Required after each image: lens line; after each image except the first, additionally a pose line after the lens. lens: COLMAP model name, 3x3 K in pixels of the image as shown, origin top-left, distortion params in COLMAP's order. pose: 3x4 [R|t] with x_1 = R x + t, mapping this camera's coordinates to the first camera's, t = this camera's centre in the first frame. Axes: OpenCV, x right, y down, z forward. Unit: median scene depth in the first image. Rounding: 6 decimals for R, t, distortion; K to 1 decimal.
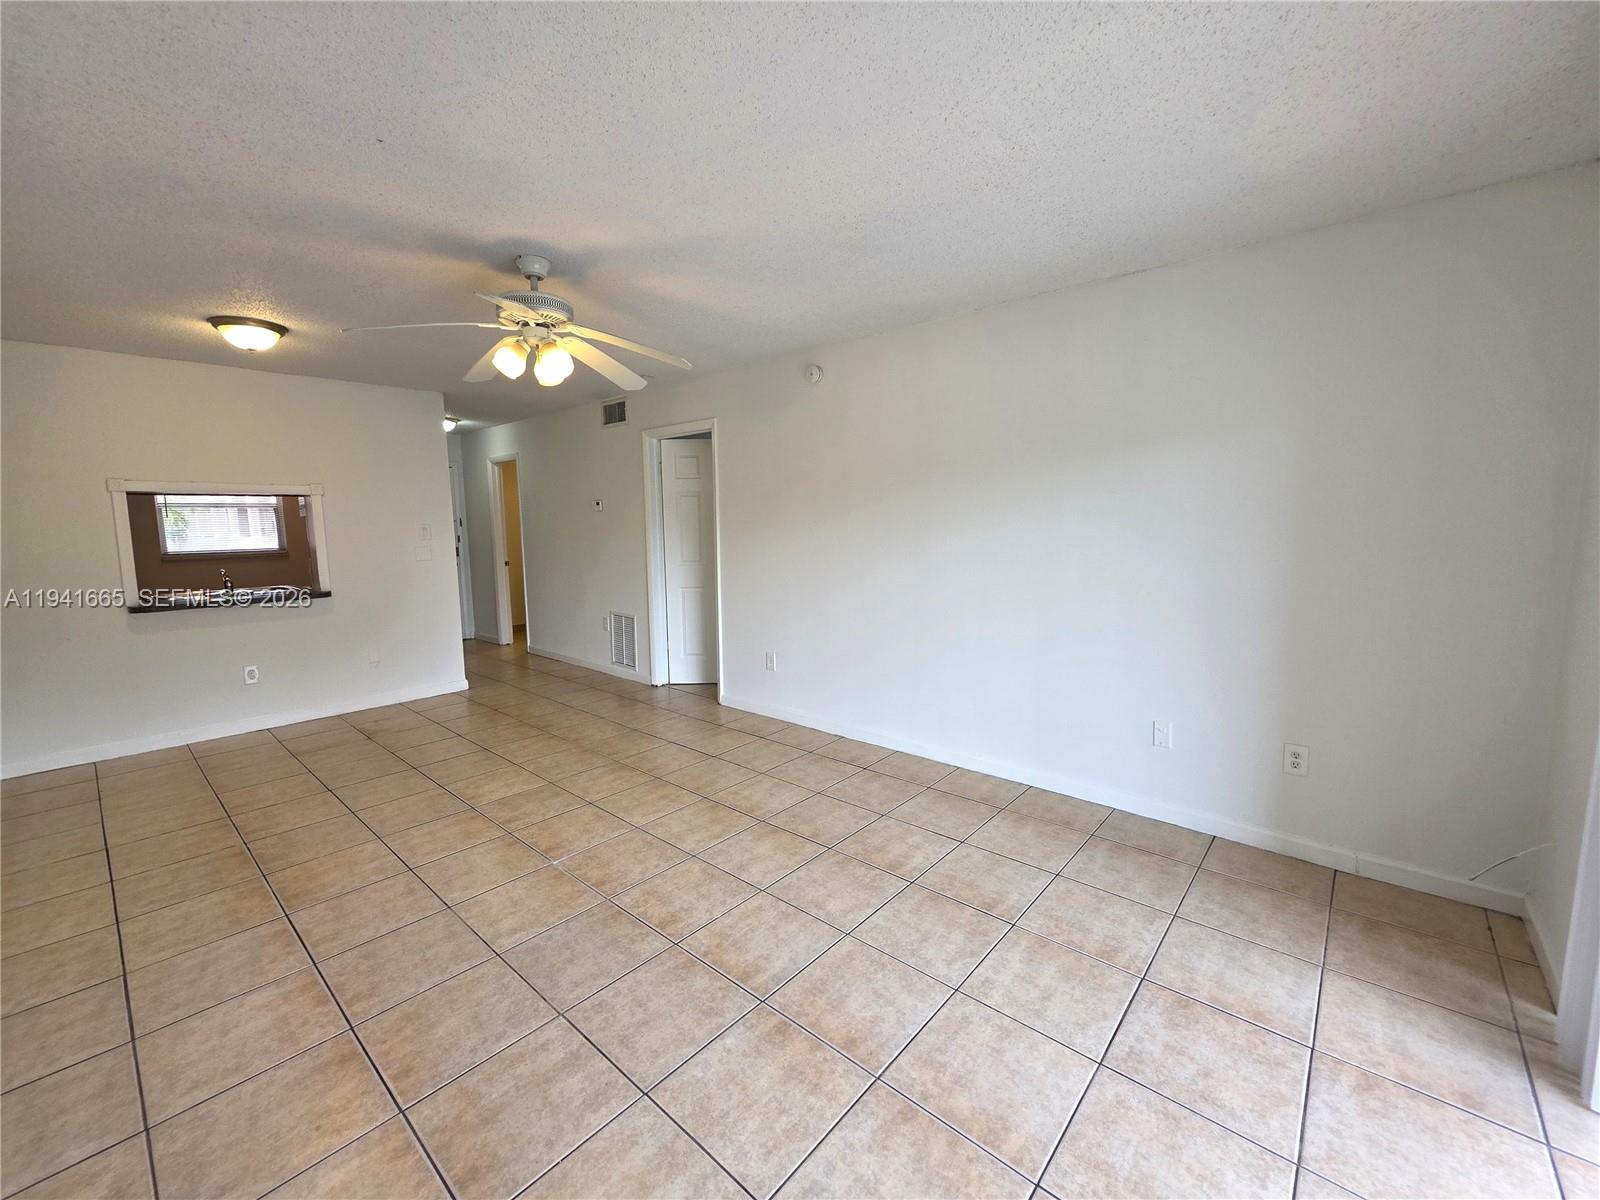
lens RADIAL K [[666.2, 0, 781.2], [0, 666.2, 596.1], [0, 0, 1]] dist [-0.003036, -0.000295]
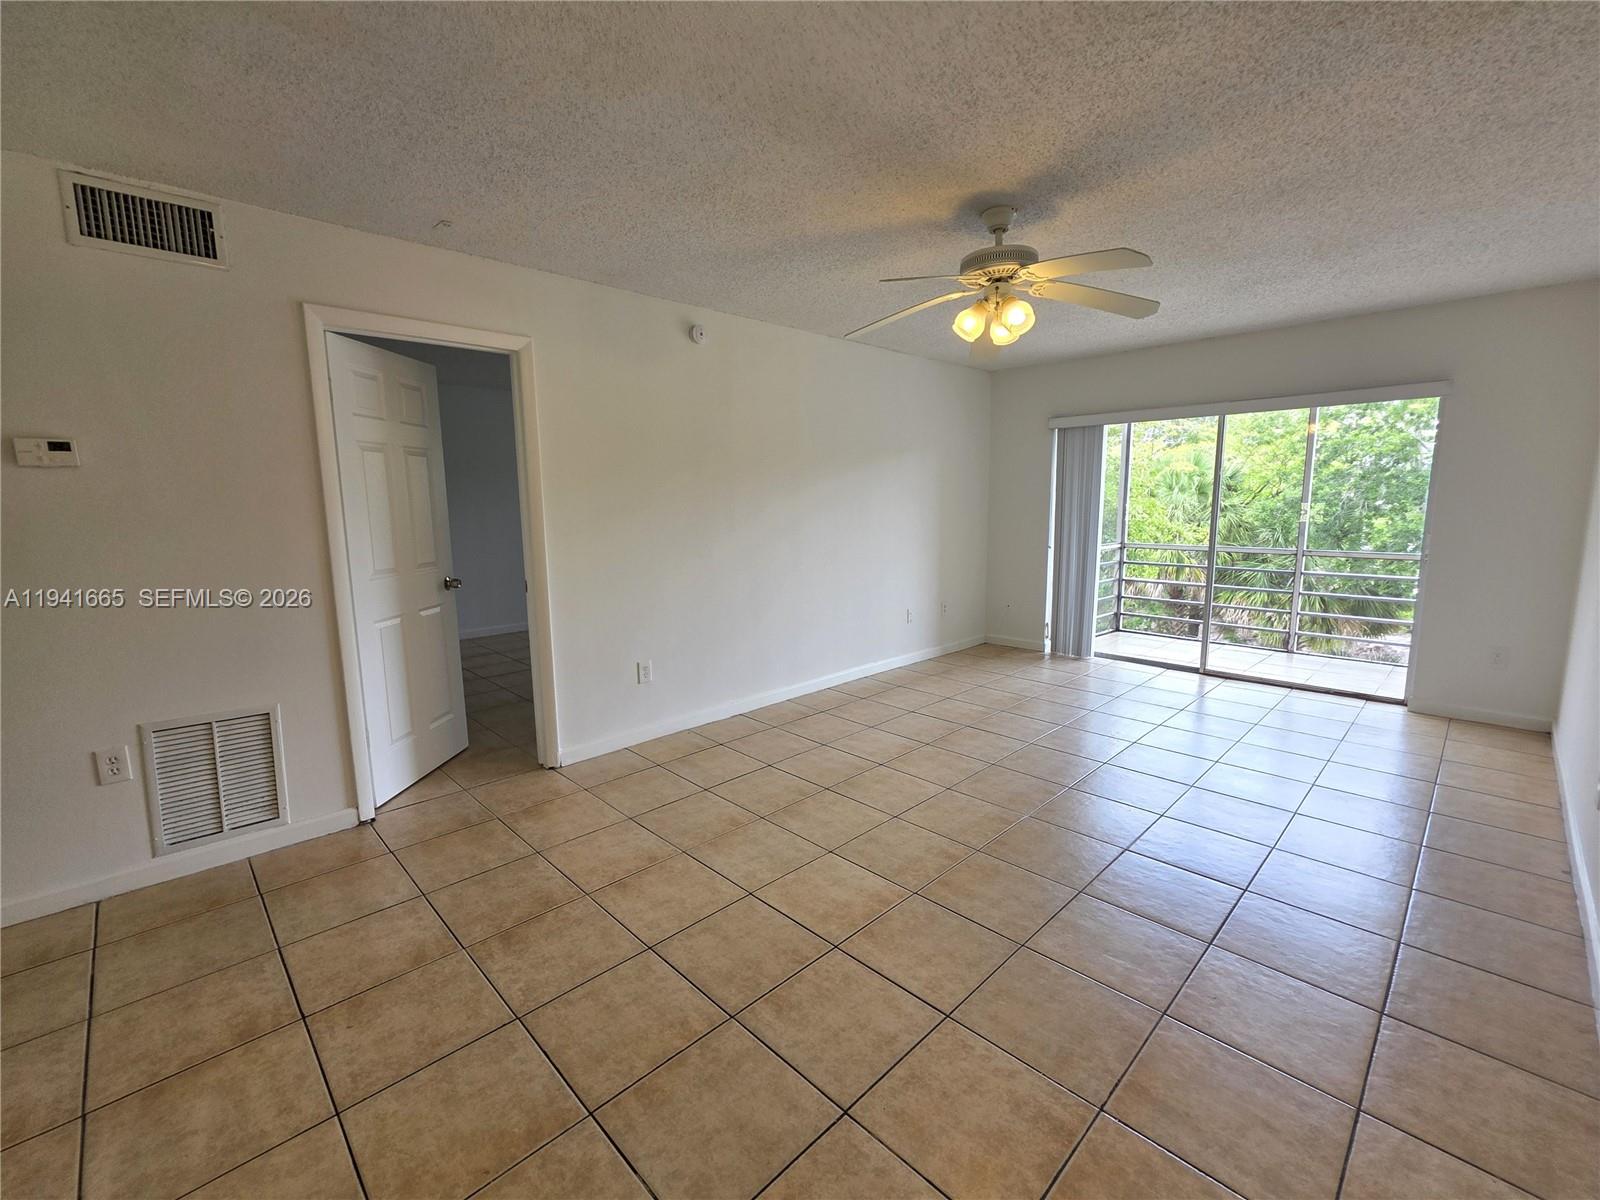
lens RADIAL K [[666.2, 0, 815.3], [0, 666.2, 647.9], [0, 0, 1]] dist [-0.003036, -0.000295]
pose [[0.036385, -0.208513, 0.977342, -0.367666], [0.117872, 0.972059, 0.202998, -0.034267], [-0.992362, 0.107815, 0.059946, 0.337873]]
